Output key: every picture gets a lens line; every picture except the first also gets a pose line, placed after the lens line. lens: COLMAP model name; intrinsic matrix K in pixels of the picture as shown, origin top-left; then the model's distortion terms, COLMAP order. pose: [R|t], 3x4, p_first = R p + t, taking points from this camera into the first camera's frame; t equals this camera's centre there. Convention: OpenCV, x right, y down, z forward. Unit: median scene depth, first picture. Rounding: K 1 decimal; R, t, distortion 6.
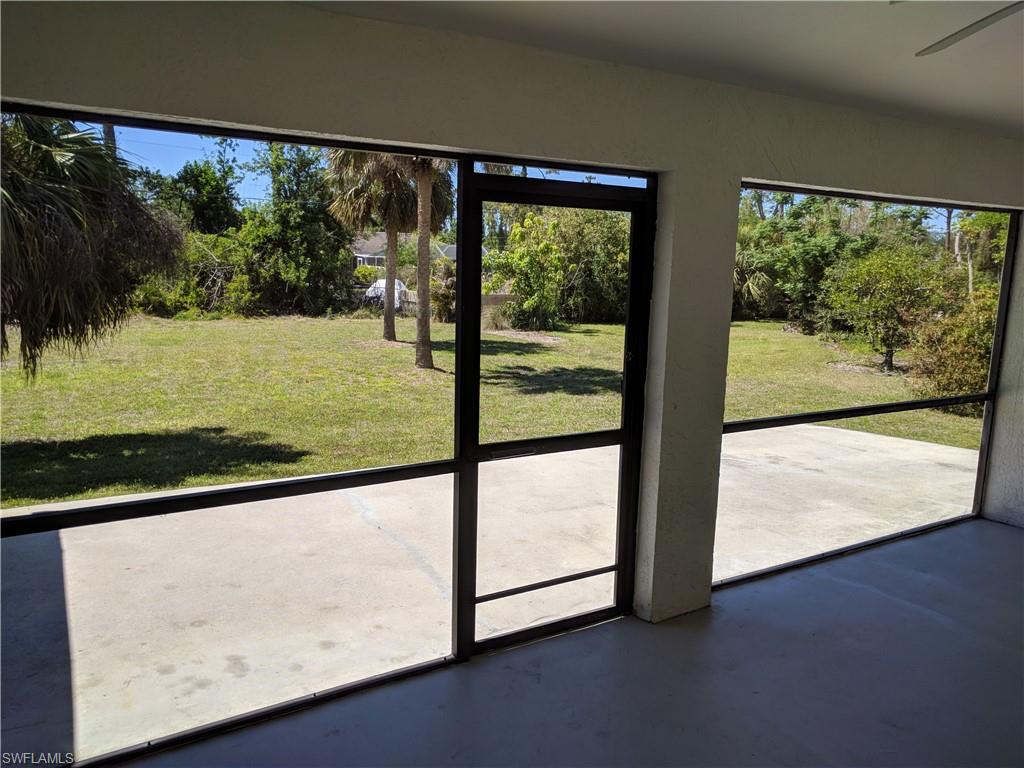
lens RADIAL K [[761.5, 0, 510.0], [0, 761.5, 403.9], [0, 0, 1]] dist [0.006819, 0.012077]
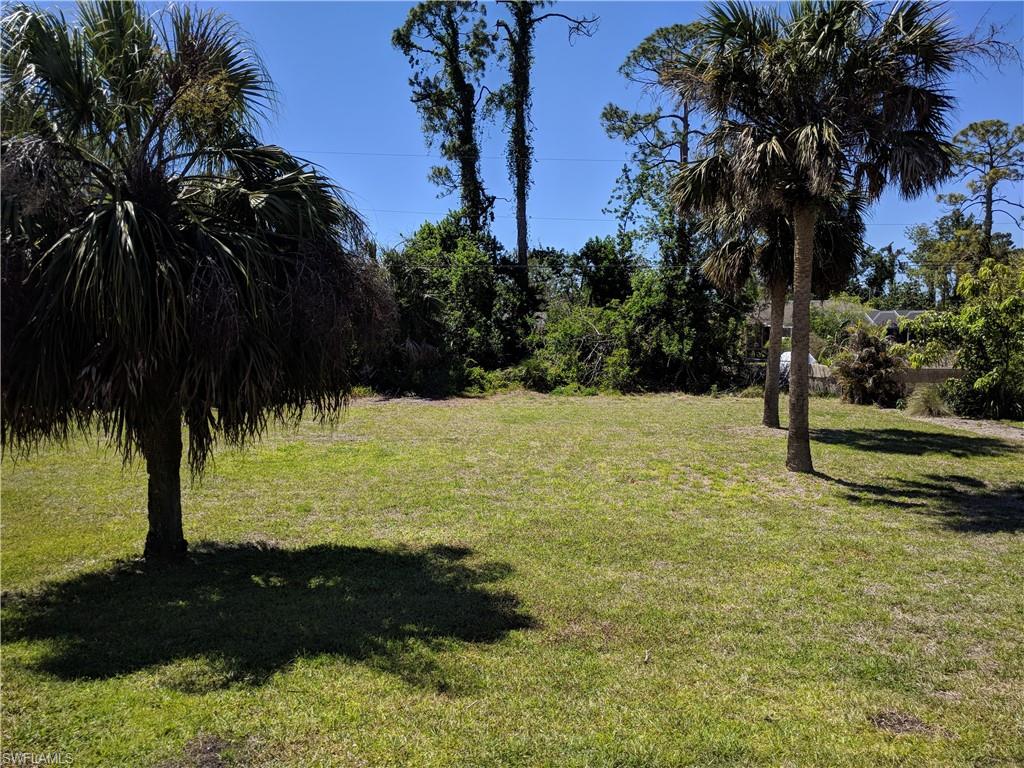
lens RADIAL K [[761.5, 0, 510.0], [0, 761.5, 403.9], [0, 0, 1]] dist [0.006819, 0.012077]
pose [[0.857081, 0.024161, -0.514614, 0.013451], [-0.073107, 0.994495, -0.075066, -0.021527], [0.509968, 0.101960, 0.854129, 0.140461]]
